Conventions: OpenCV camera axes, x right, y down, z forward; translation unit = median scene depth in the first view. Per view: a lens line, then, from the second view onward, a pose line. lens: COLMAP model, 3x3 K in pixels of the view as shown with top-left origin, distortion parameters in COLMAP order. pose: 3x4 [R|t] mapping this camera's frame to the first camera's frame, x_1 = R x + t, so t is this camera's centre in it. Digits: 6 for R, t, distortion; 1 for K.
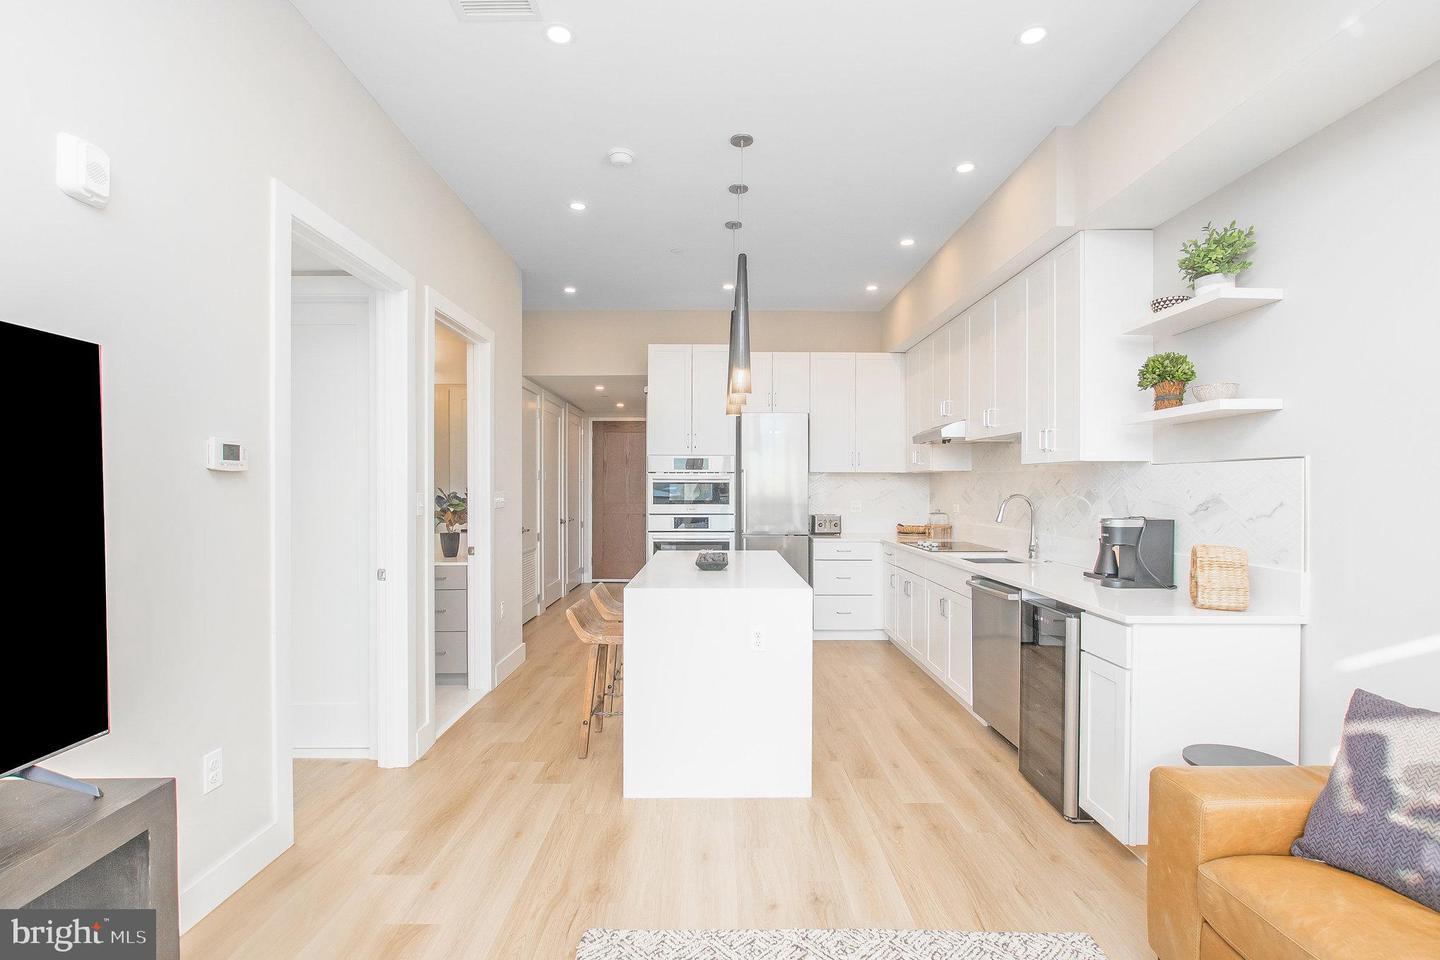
lens RADIAL K [[684.7, 0, 720.0], [0, 684.7, 480.0], [0, 0, 1]] dist [-0.002243, -0.000064]
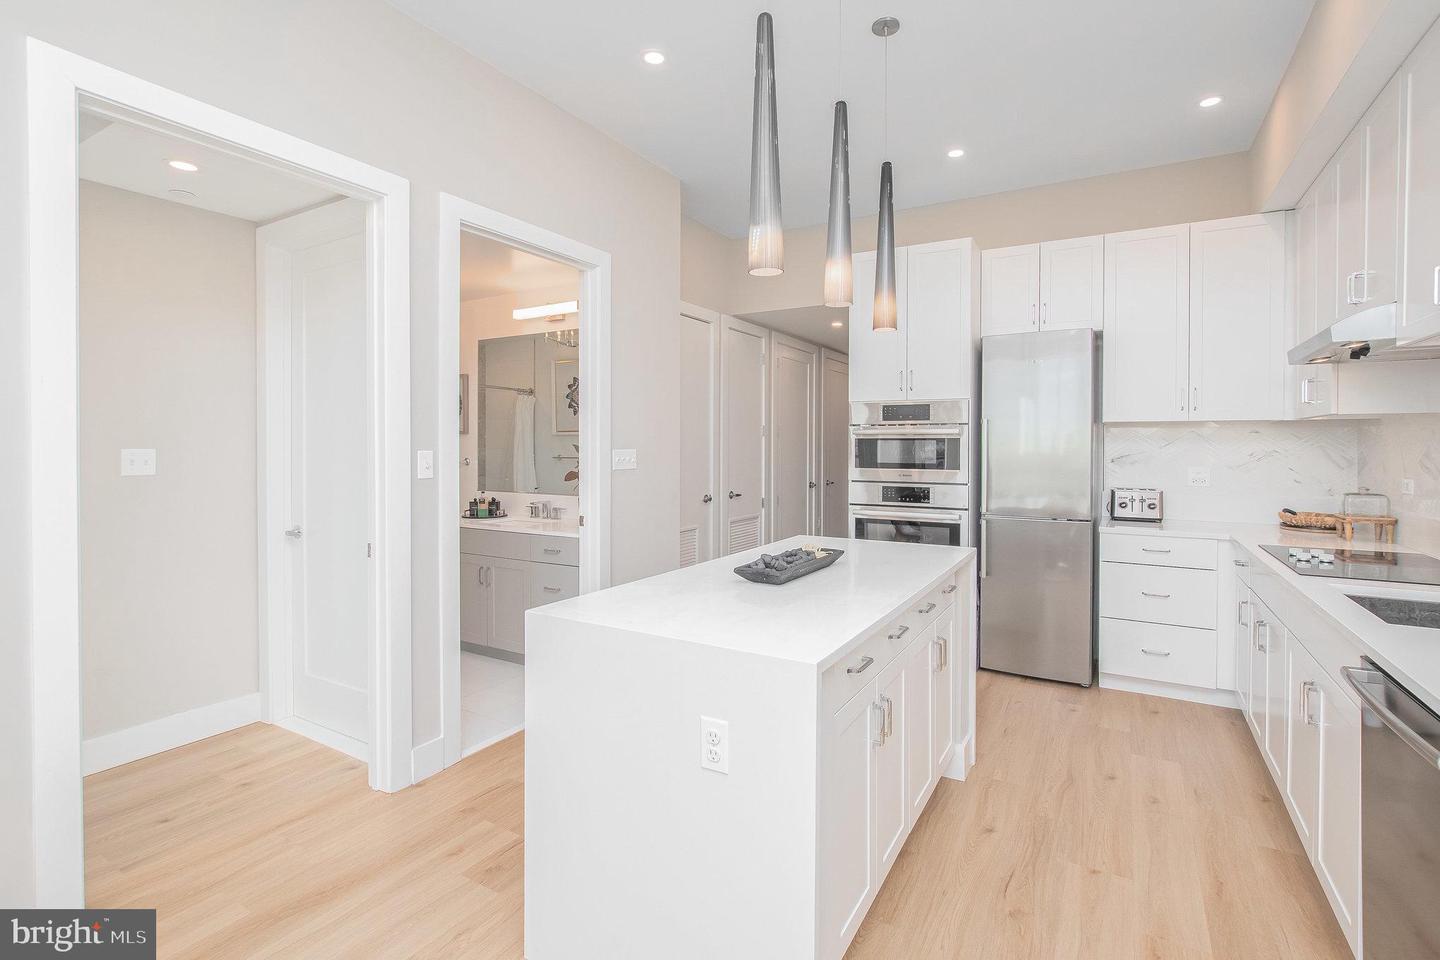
lens RADIAL K [[677.3, 0, 726.9], [0, 677.3, 448.7], [0, 0, 1]] dist [-0.007804, -0.000167]
pose [[0.860271, 0.003400, -0.509825, 0.157337], [0.003457, 0.999916, 0.012502, 0.004762], [0.509825, -0.012517, 0.860187, 0.293500]]
